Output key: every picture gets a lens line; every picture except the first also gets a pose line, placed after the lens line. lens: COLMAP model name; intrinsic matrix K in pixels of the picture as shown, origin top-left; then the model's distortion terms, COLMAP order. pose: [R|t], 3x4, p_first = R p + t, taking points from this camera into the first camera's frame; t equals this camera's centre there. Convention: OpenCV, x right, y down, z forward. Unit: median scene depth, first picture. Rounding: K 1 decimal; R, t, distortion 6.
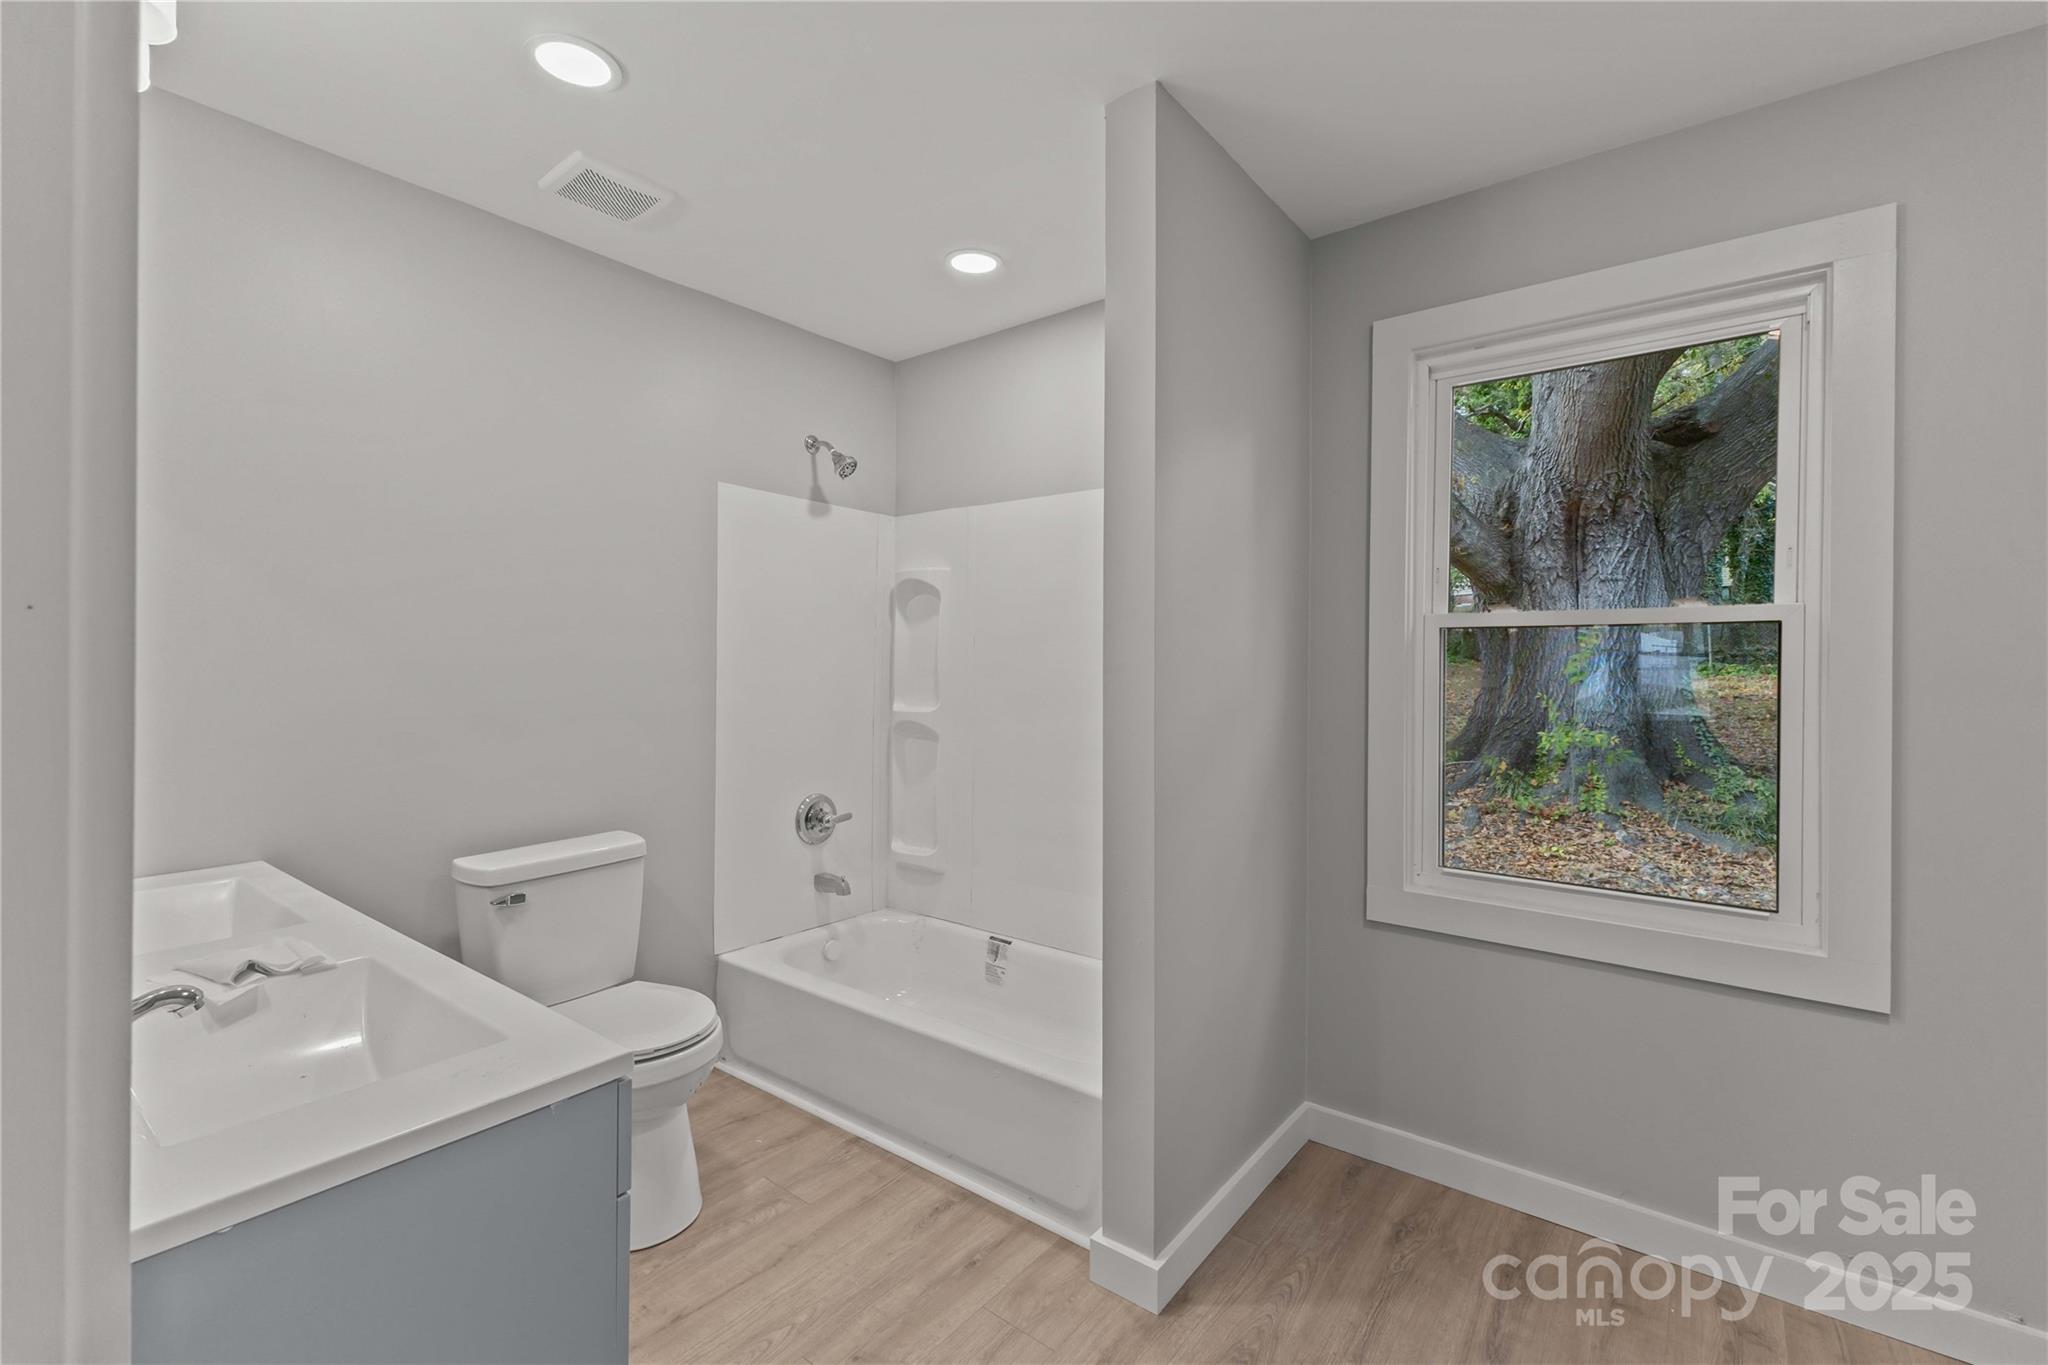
lens RADIAL K [[883.2, 0, 1026.9], [0, 883.2, 666.8], [0, 0, 1]] dist [0.010626, 0.001149]
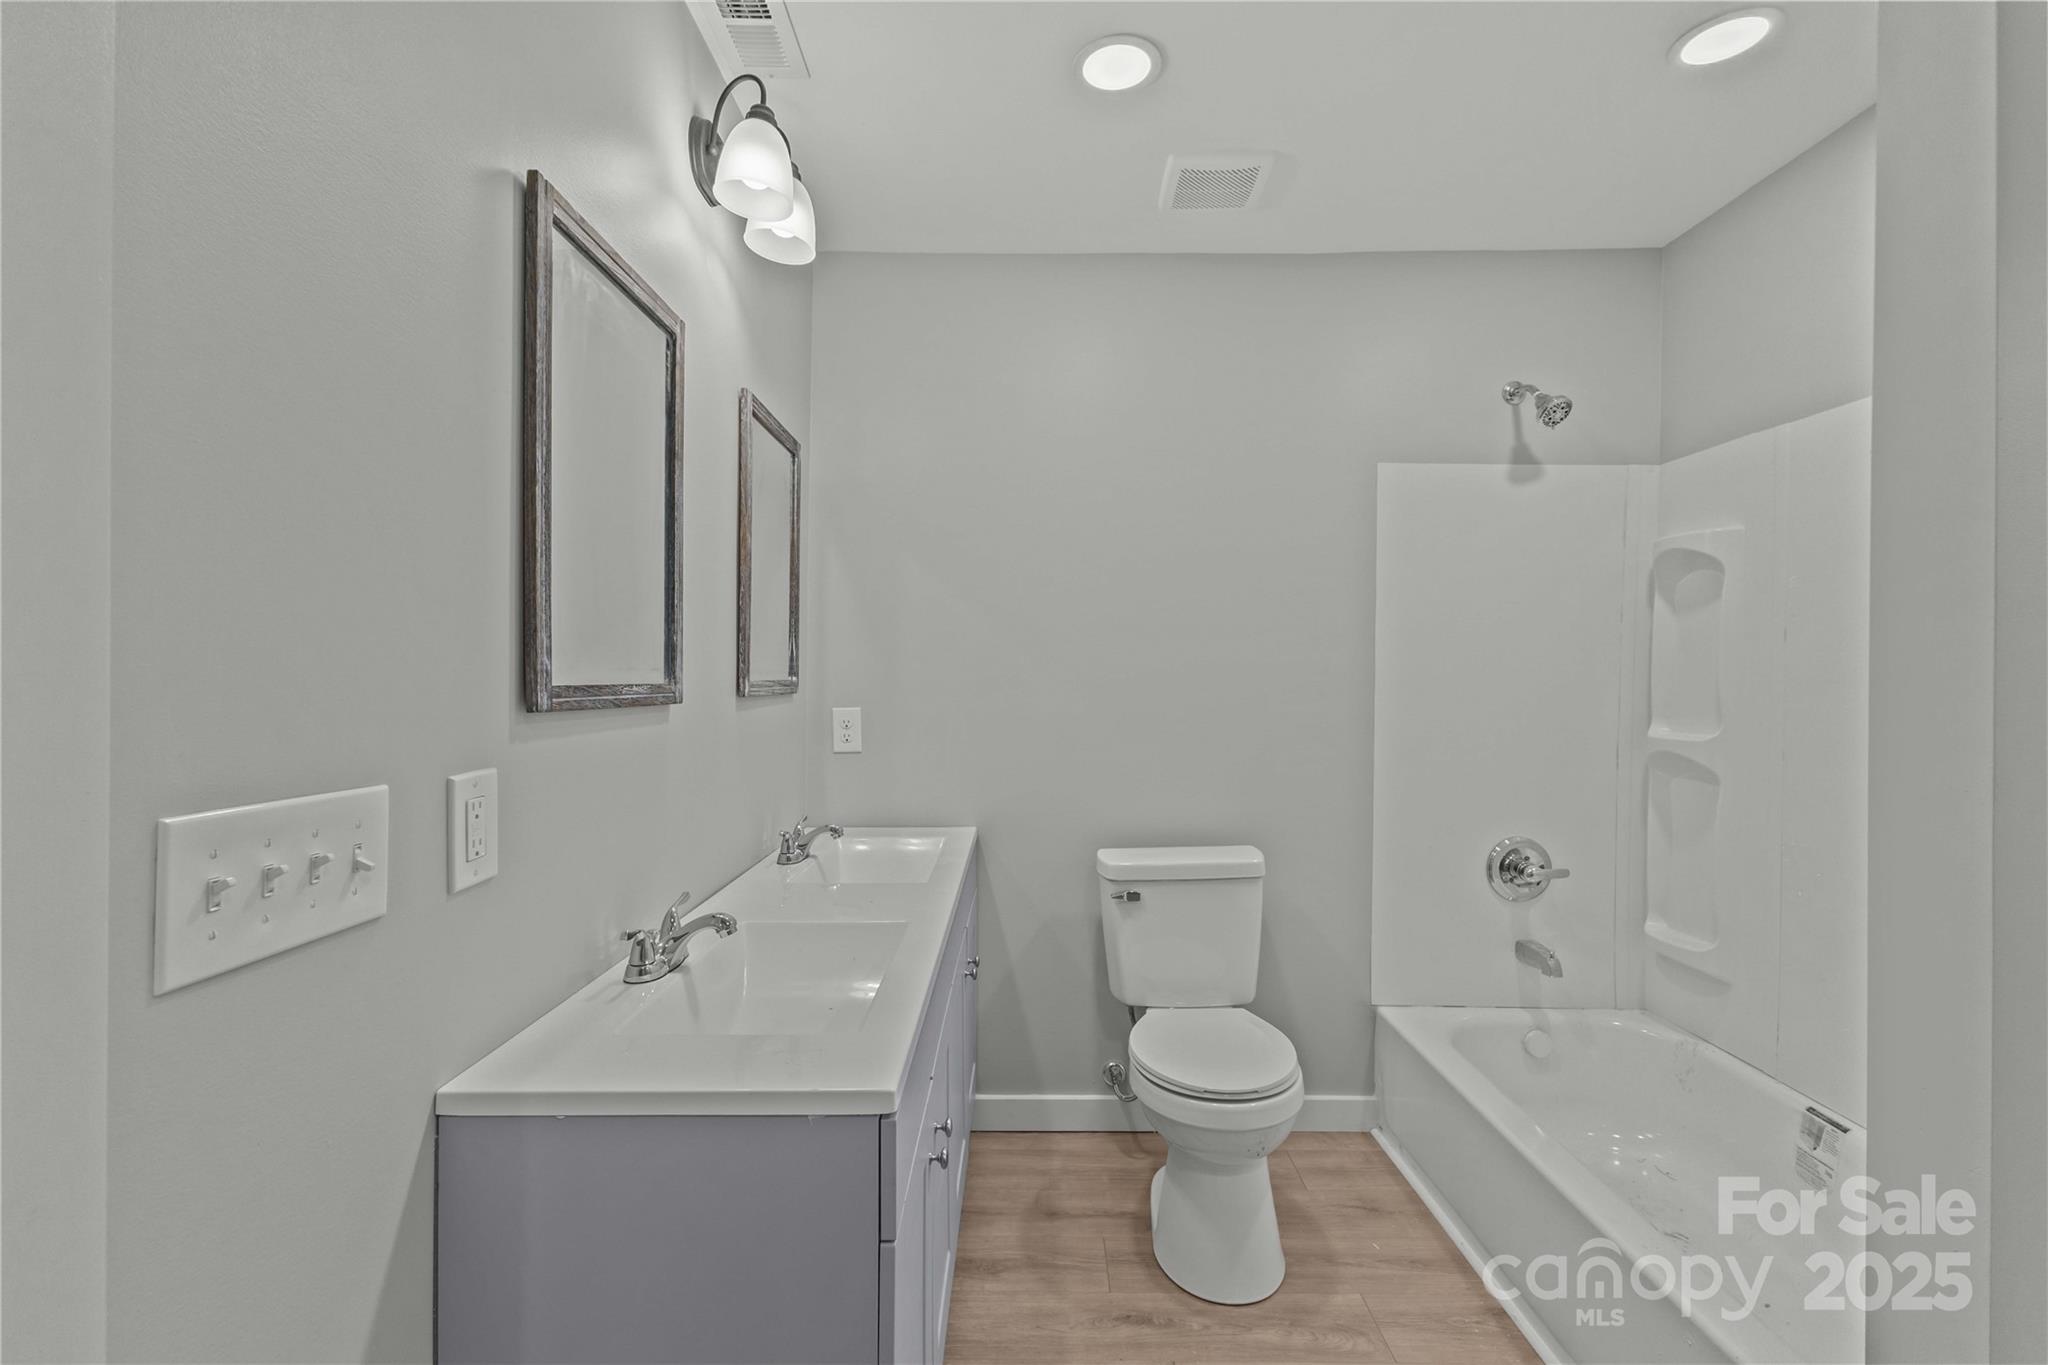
lens RADIAL K [[883.2, 0, 1028.9], [0, 883.2, 676.5], [0, 0, 1]] dist [0.010626, 0.001149]
pose [[0.613578, 0.000407, -0.789634, 0.123903], [-0.000344, 1.000000, 0.000248, 0.000986], [0.789634, 0.000119, 0.613578, 0.184776]]
